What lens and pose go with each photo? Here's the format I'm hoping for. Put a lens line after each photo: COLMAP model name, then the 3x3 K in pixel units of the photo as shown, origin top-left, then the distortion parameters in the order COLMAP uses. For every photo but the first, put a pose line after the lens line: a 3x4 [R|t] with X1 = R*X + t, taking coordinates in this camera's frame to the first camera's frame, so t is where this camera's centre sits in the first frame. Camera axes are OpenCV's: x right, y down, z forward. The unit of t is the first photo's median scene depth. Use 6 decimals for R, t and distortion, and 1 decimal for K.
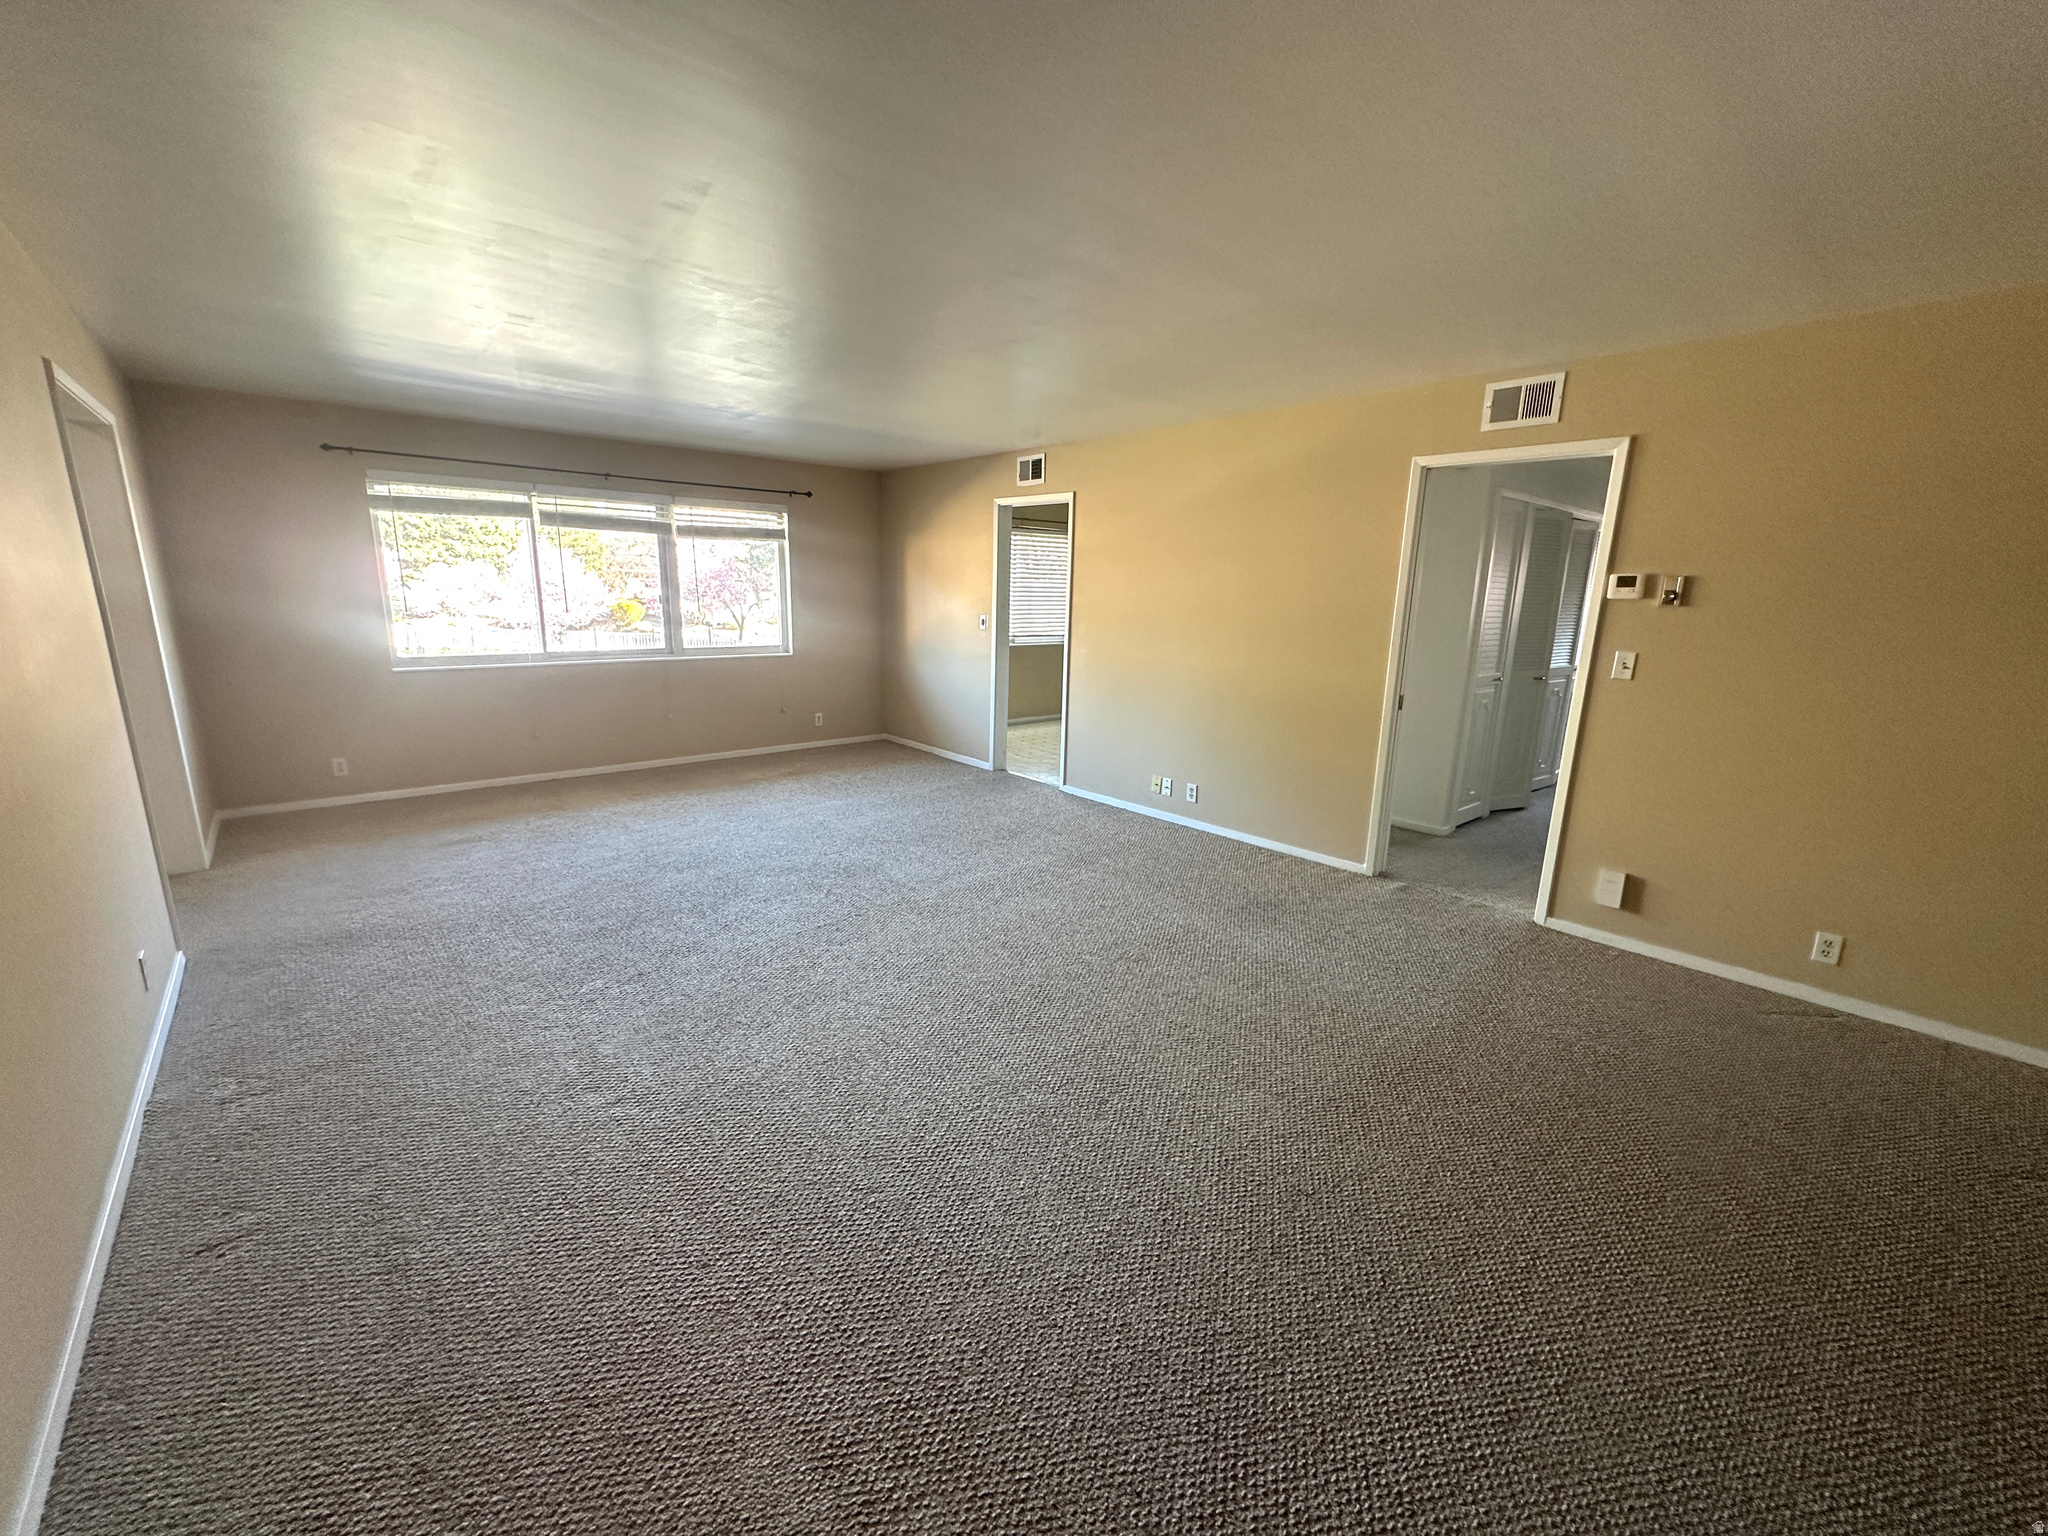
lens RADIAL K [[812.8, 0, 1023.0], [0, 812.8, 766.1], [0, 0, 1]] dist [-0.001926, 0.000718]
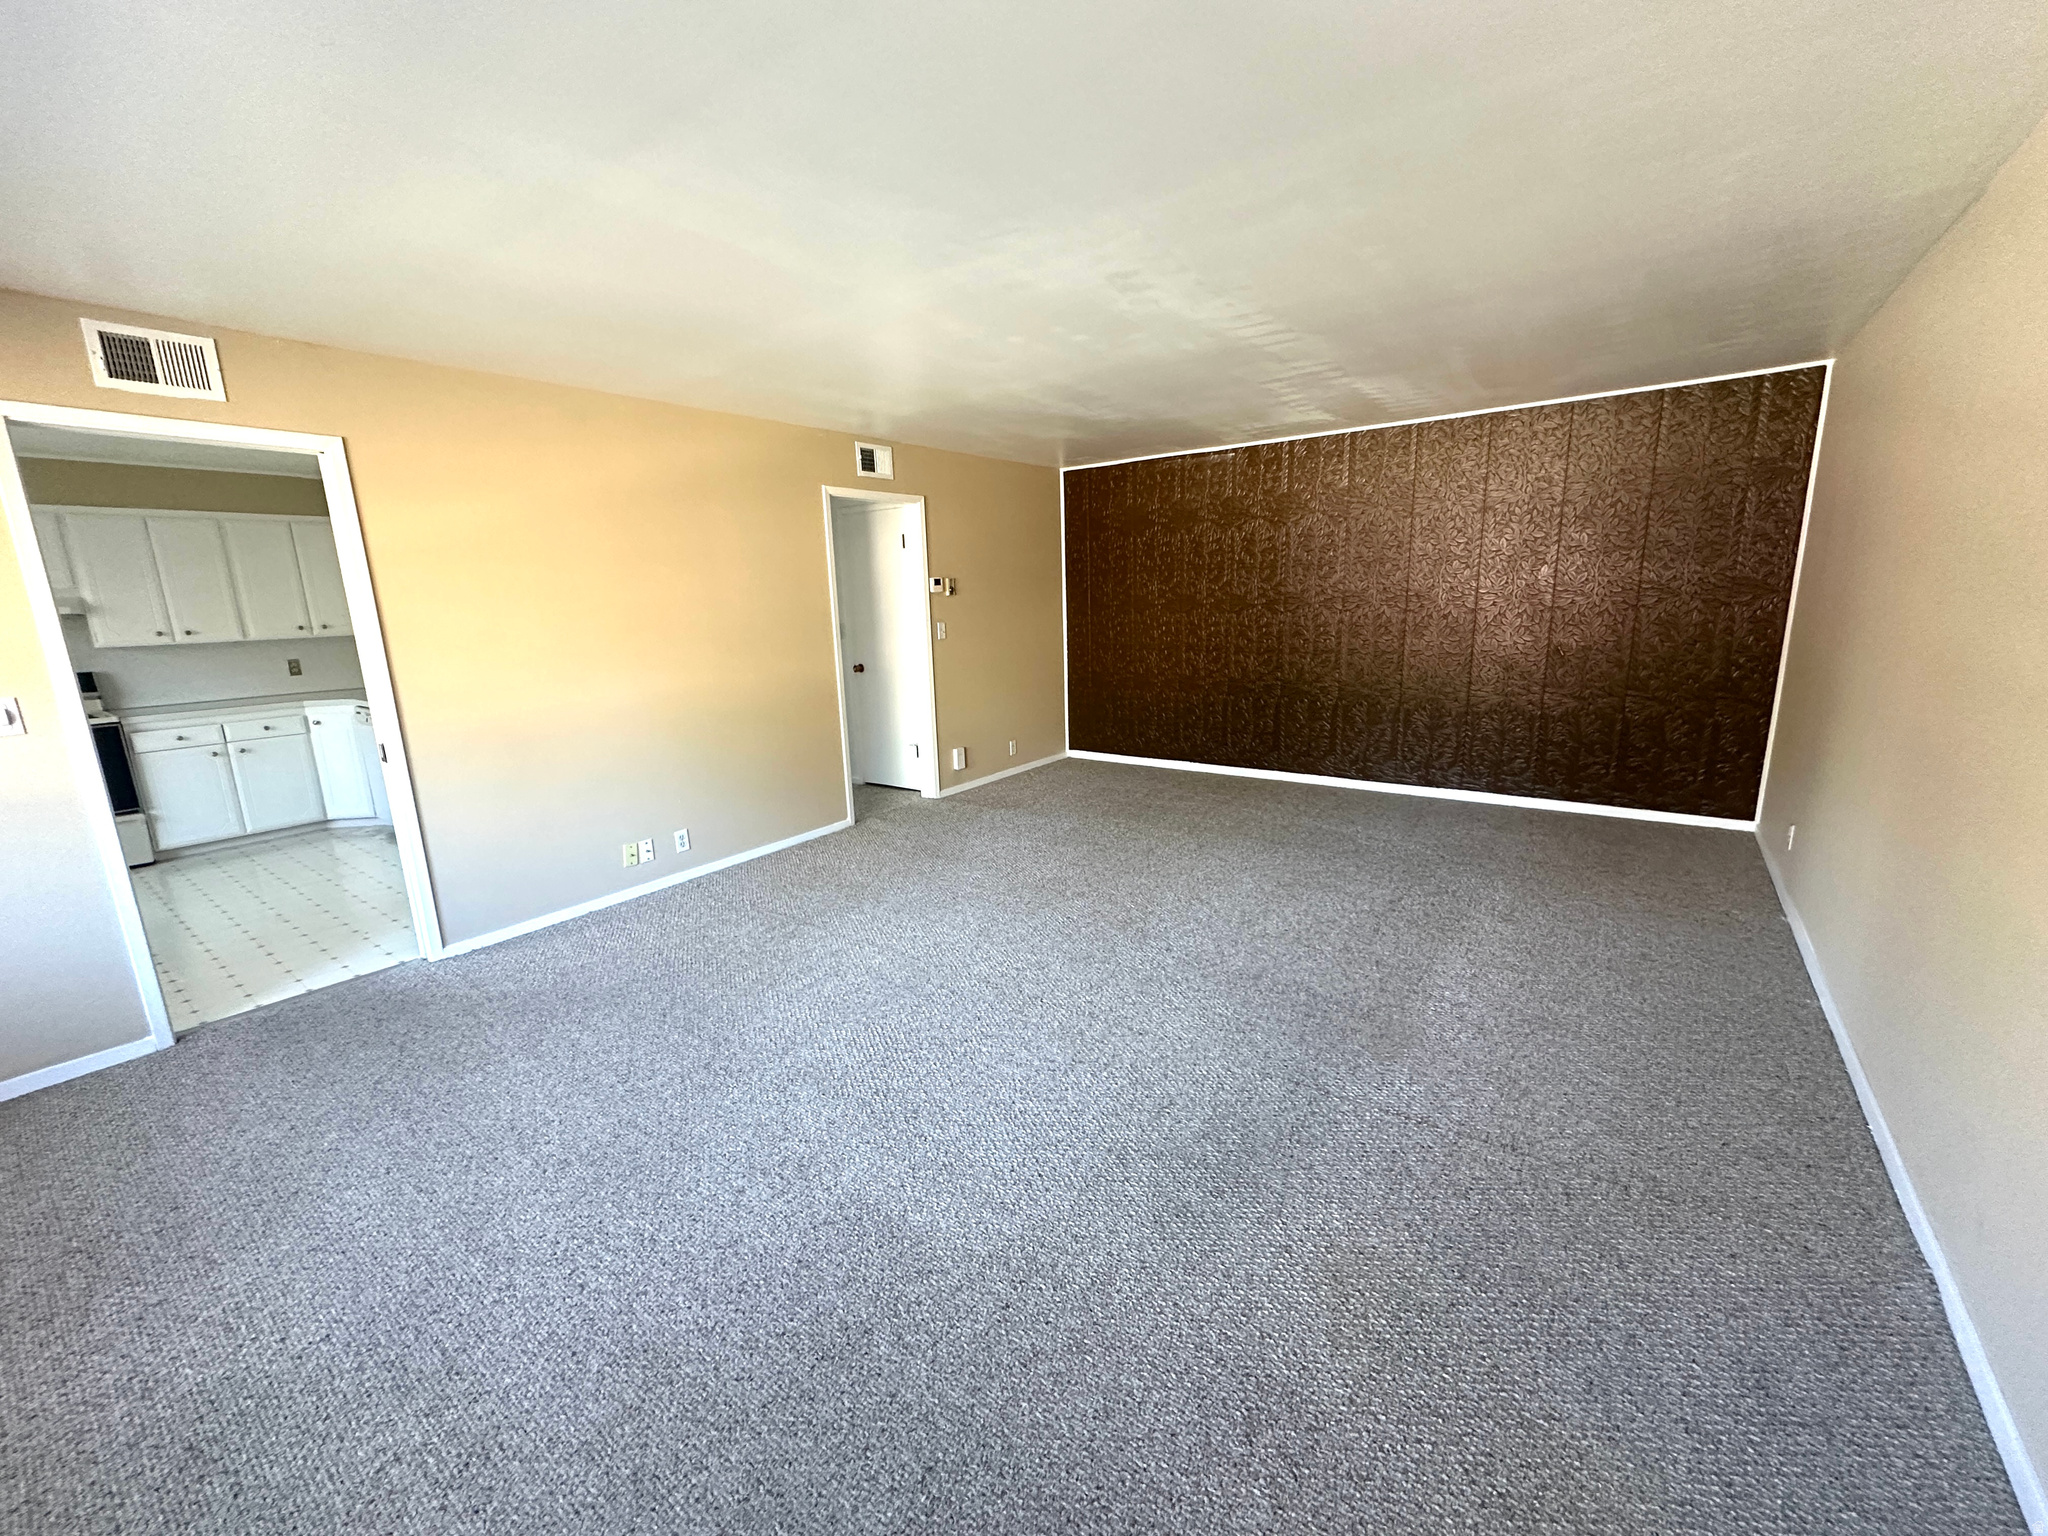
lens RADIAL K [[812.8, 0, 1023.0], [0, 812.8, 766.1], [0, 0, 1]] dist [-0.001926, 0.000718]
pose [[-0.203749, -0.214412, 0.955256, -0.654478], [0.244813, 0.933567, 0.261761, -0.173598], [-0.947920, 0.287192, -0.137723, 0.759382]]
